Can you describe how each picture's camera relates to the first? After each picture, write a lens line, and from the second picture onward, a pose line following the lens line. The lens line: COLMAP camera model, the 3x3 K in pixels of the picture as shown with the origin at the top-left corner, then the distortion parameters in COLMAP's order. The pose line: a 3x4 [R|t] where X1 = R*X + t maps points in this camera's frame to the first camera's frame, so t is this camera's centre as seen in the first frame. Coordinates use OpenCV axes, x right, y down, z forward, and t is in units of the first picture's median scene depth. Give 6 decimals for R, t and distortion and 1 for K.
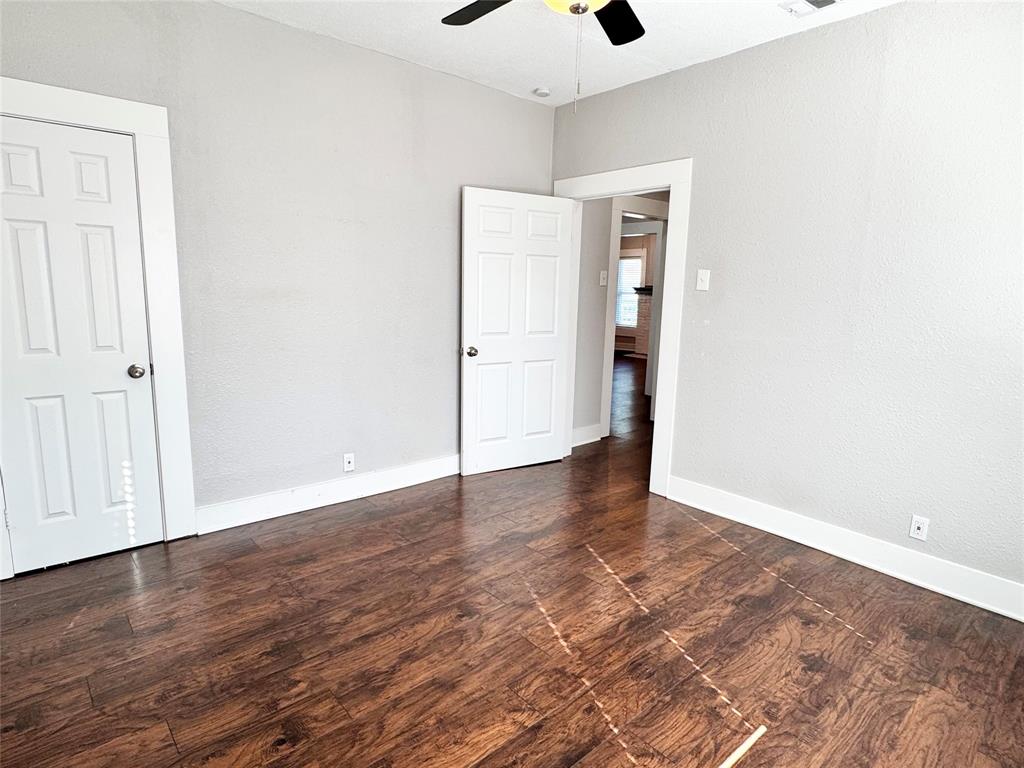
lens RADIAL K [[574.9, 0, 510.4], [0, 574.9, 383.7], [0, 0, 1]] dist [-0.006091, 0.000004]
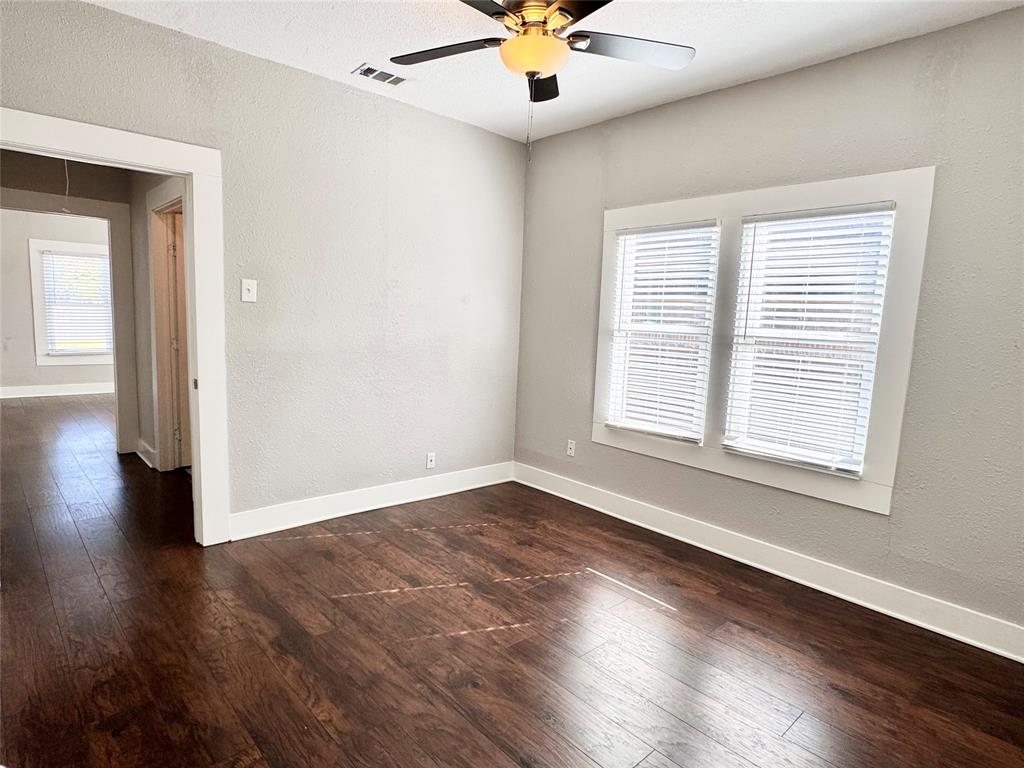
lens RADIAL K [[574.9, 0, 511.4], [0, 574.9, 381.9], [0, 0, 1]] dist [-0.006091, 0.000004]
pose [[-0.025061, -0.143087, 0.989393, -0.875691], [0.131885, 0.980580, 0.145153, -0.165687], [-0.990948, 0.134124, -0.005703, 0.878386]]
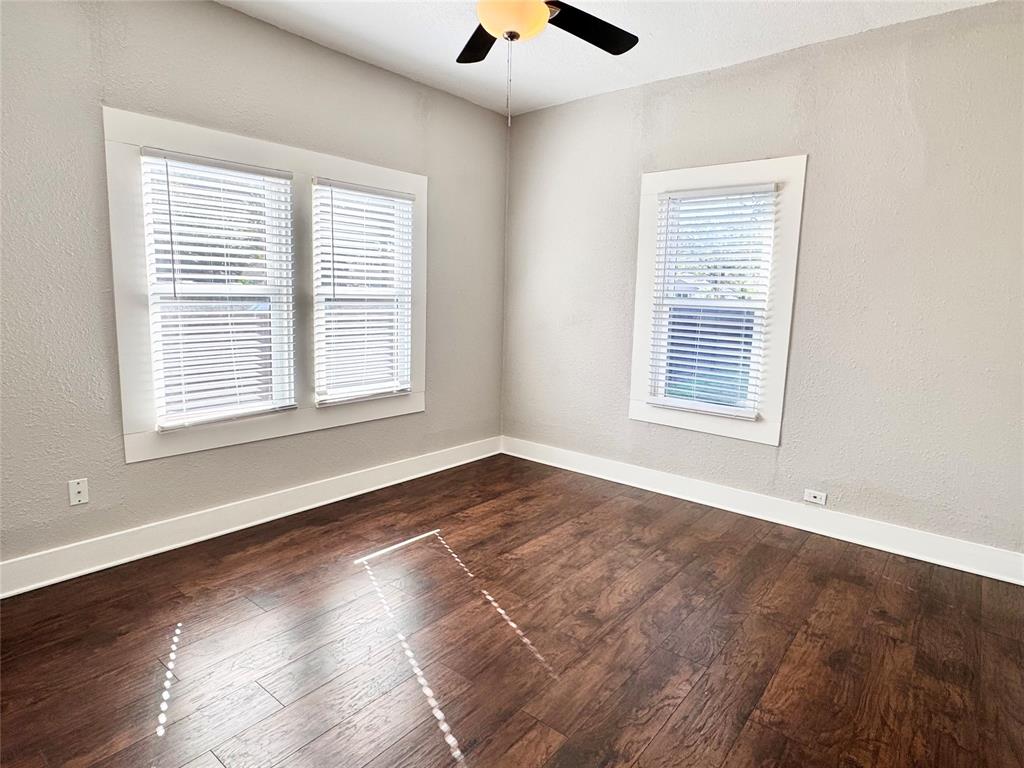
lens RADIAL K [[574.9, 0, 505.0], [0, 574.9, 382.8], [0, 0, 1]] dist [-0.006091, 0.000004]
pose [[-0.986662, -0.025611, -0.160757, 0.232630], [-0.076219, 0.945290, 0.317204, -0.281229], [0.143838, 0.325226, -0.934633, 1.770555]]
